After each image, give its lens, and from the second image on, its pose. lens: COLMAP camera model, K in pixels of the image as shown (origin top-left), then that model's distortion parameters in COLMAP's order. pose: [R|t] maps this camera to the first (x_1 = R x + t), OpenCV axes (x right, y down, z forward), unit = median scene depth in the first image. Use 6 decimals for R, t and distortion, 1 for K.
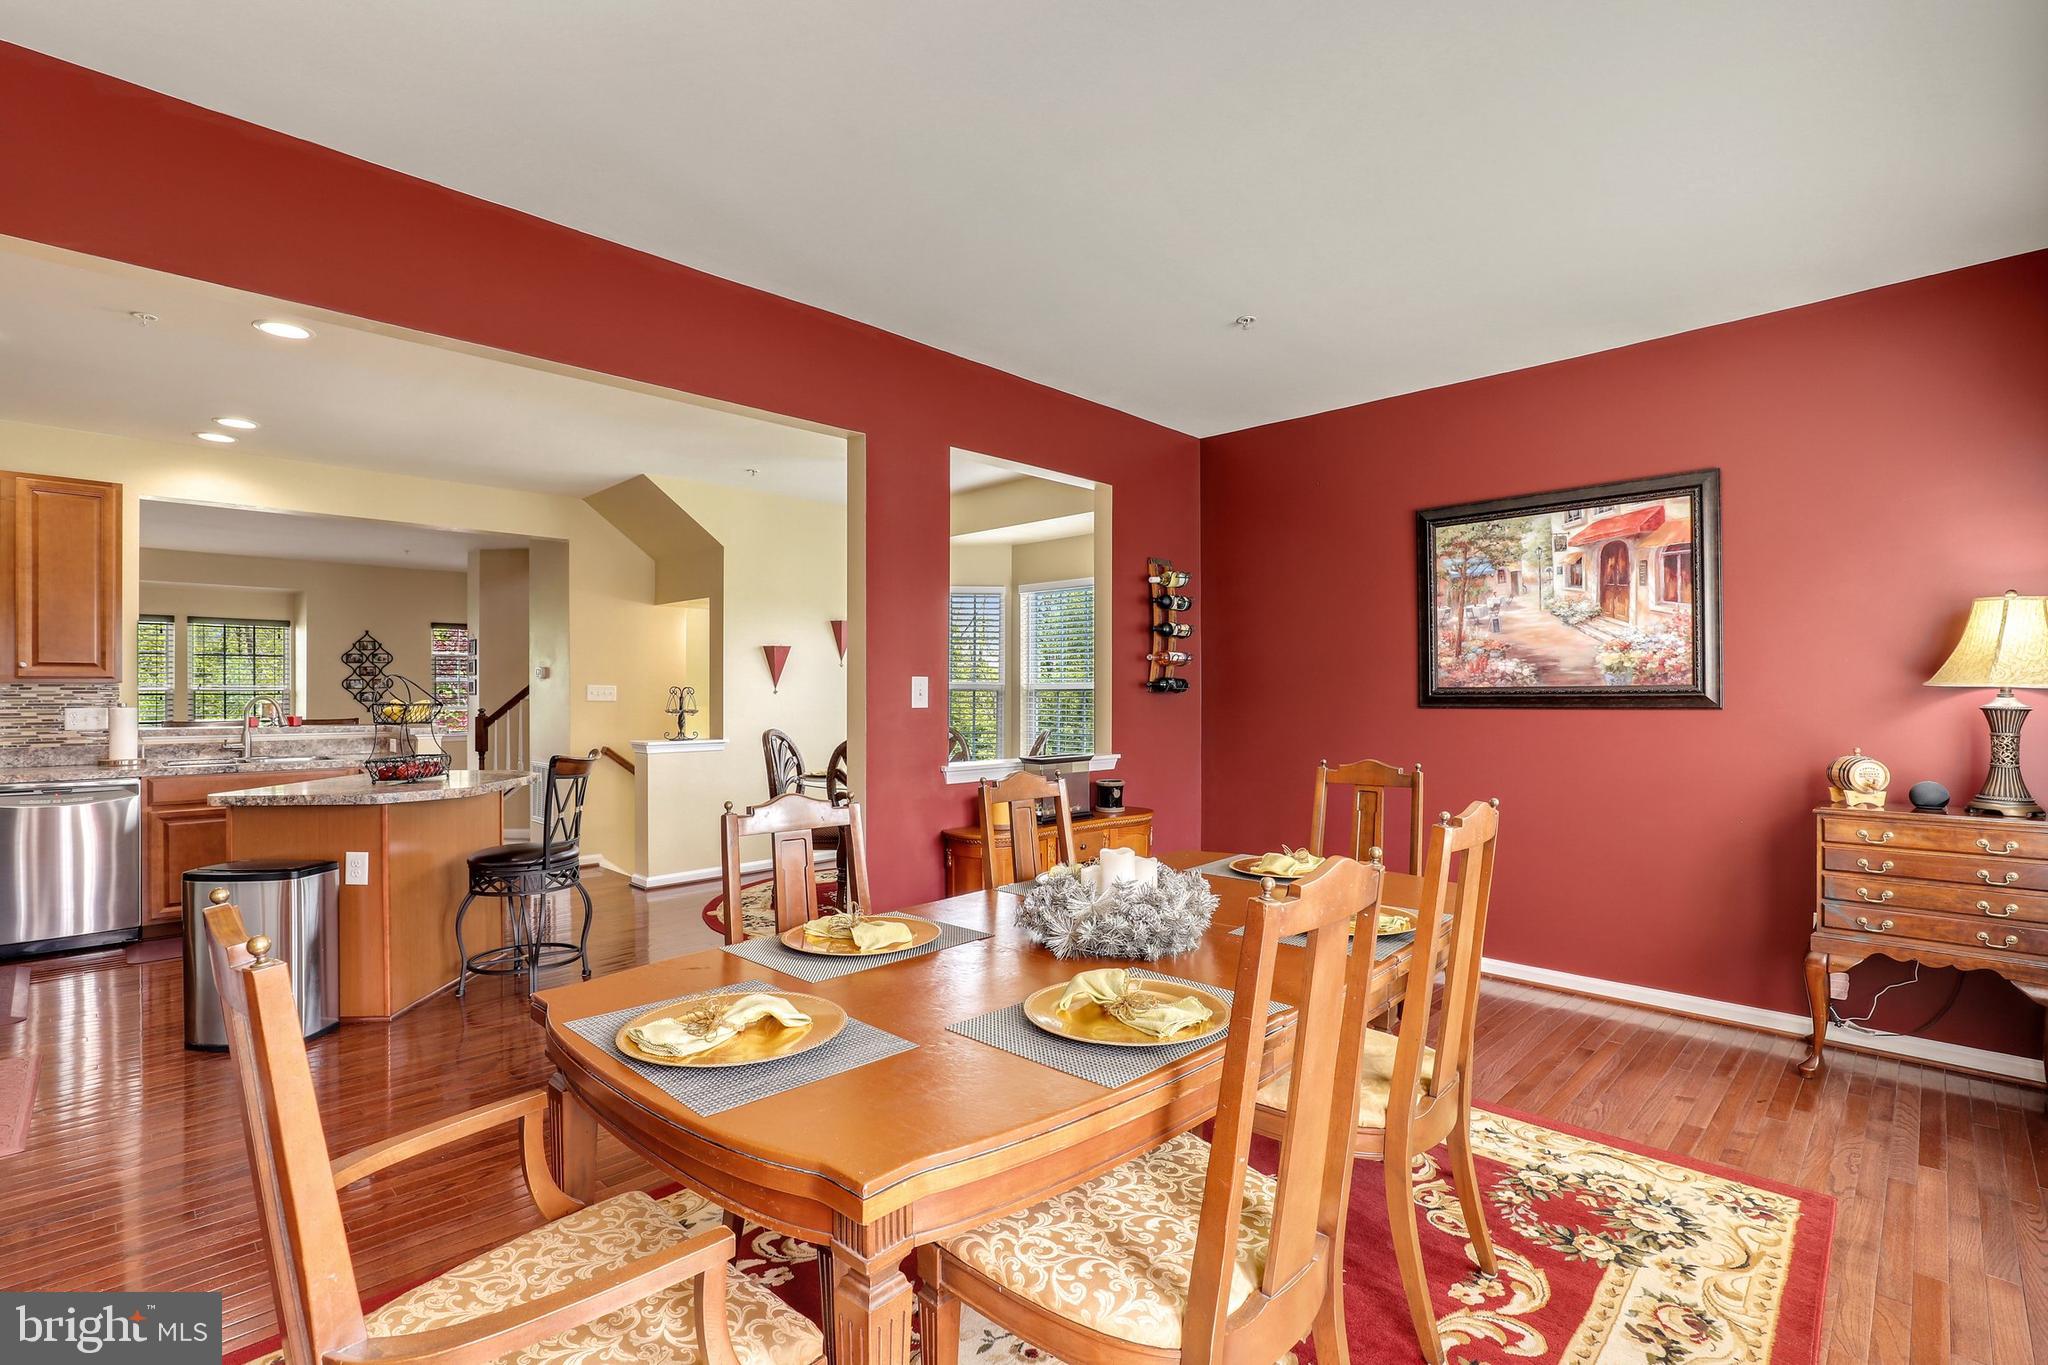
lens RADIAL K [[933.8, 0, 1035.4], [0, 933.8, 689.0], [0, 0, 1]] dist [-0.018069, 0.001057]
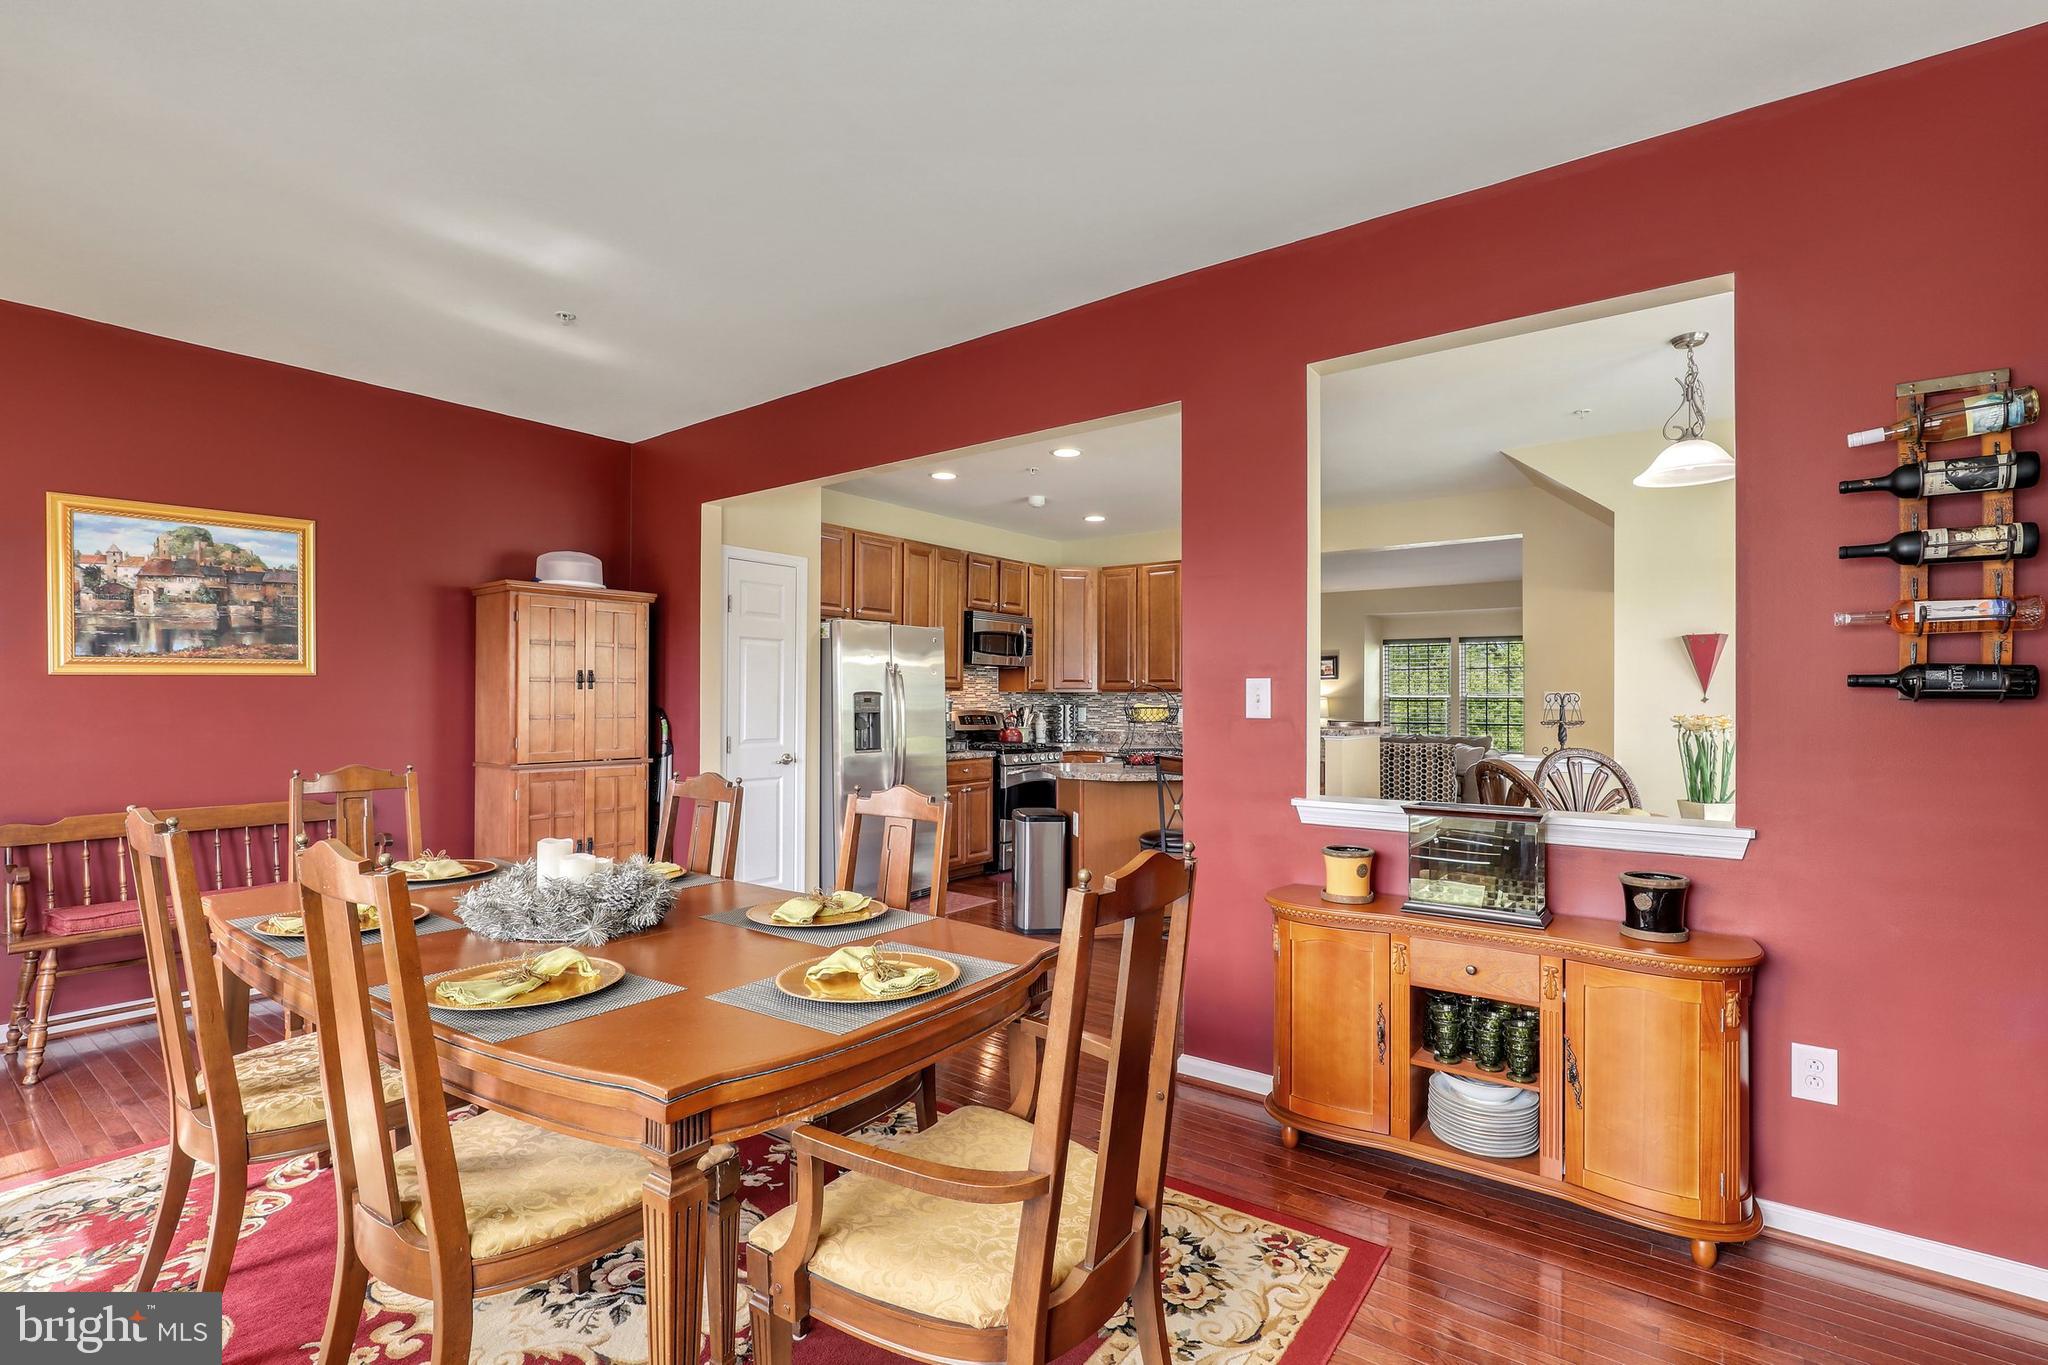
lens RADIAL K [[933.8, 0, 1025.3], [0, 933.8, 686.5], [0, 0, 1]] dist [-0.018069, 0.001057]
pose [[0.131850, -0.009899, -0.991220, 0.515172], [-0.002273, 0.999944, -0.010289, 0.001925], [0.991267, 0.003609, 0.131820, 0.567890]]
